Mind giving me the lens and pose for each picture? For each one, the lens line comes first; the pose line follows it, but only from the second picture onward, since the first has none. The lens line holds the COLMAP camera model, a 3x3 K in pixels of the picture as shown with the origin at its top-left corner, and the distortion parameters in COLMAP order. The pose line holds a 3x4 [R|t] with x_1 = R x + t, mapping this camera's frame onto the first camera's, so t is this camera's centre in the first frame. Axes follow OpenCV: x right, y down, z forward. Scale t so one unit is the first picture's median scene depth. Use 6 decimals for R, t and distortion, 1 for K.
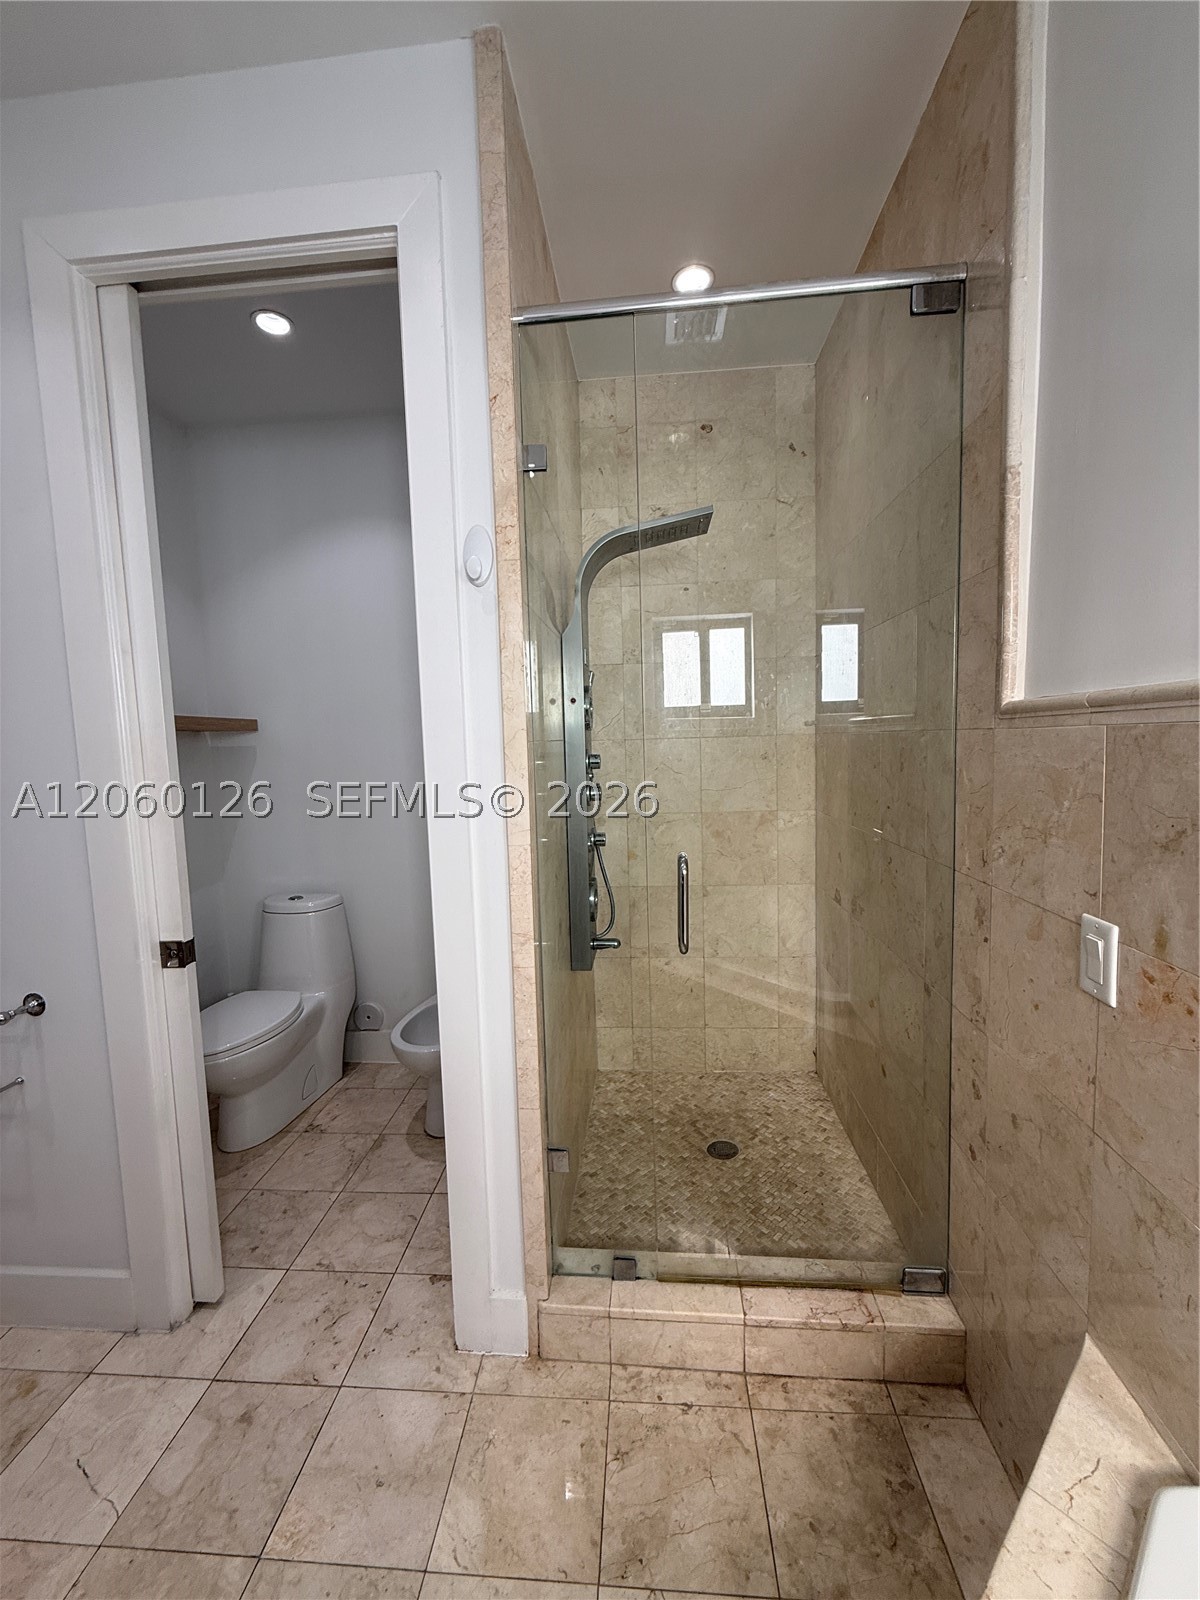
lens RADIAL K [[635.5, 0, 597.1], [0, 635.5, 797.7], [0, 0, 1]] dist [-0.000401, 0.000035]
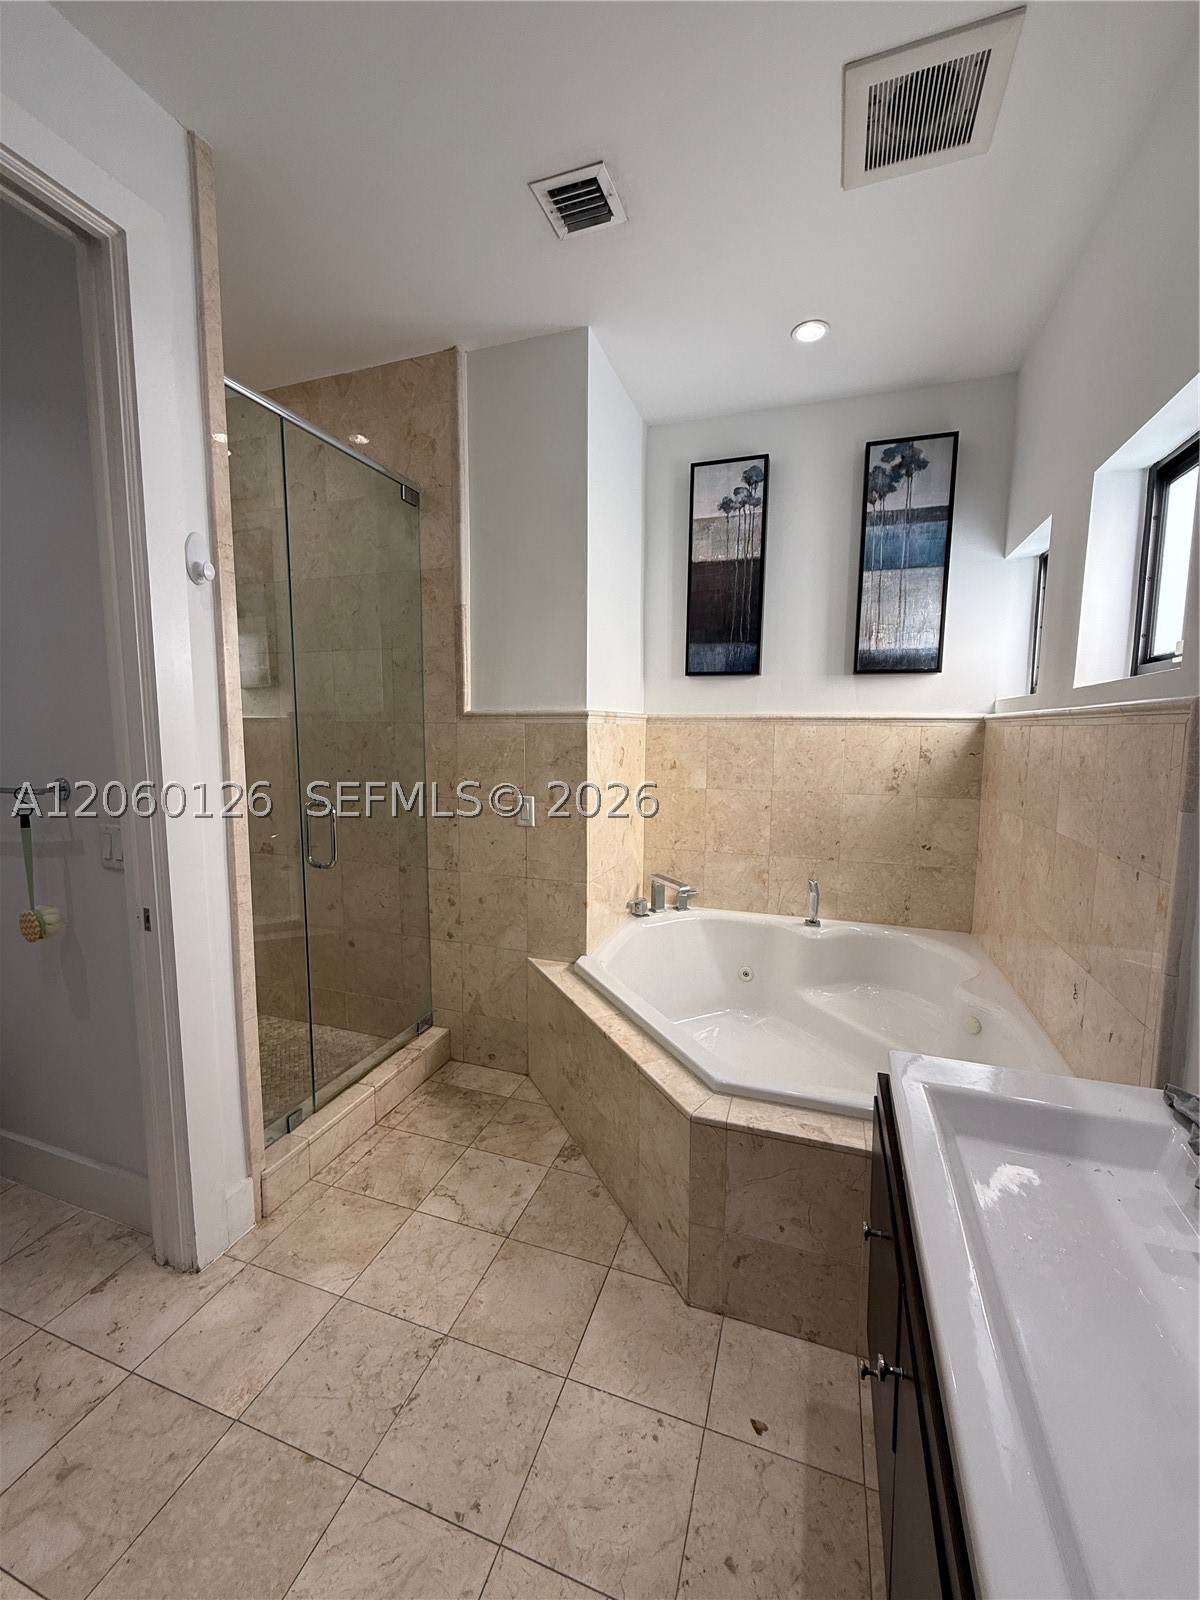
lens RADIAL K [[633.6, 0, 601.6], [0, 633.6, 797.5], [0, 0, 1]] dist [-0.001259, 0.000047]
pose [[0.252422, -0.075017, 0.964705, -1.232177], [0.072536, 0.995652, 0.058444, 0.046849], [-0.964895, 0.055224, 0.256766, 0.003085]]
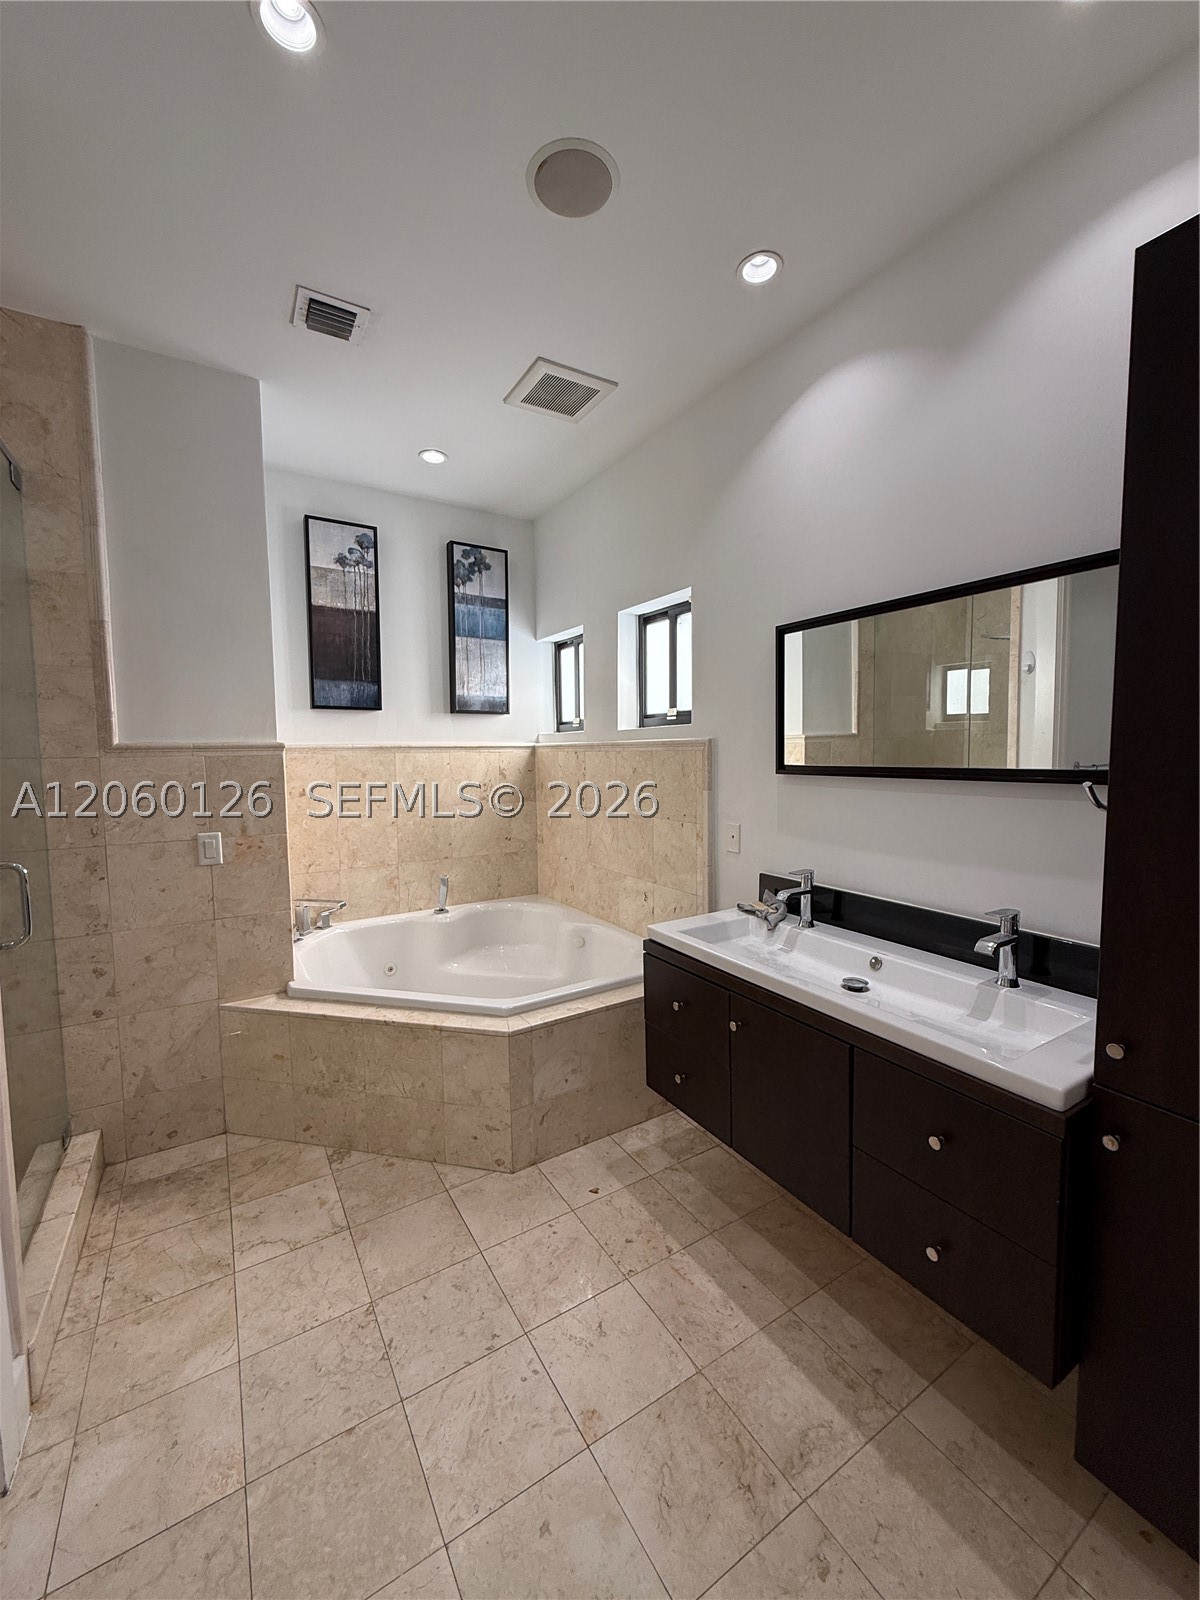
lens RADIAL K [[633.6, 0, 601.6], [0, 633.6, 797.5], [0, 0, 1]] dist [-0.001259, 0.000047]
pose [[-0.591390, -0.024828, 0.806004, -1.562892], [0.100179, 0.989521, 0.103985, -0.038707], [-0.800139, 0.142240, -0.582705, 0.866810]]
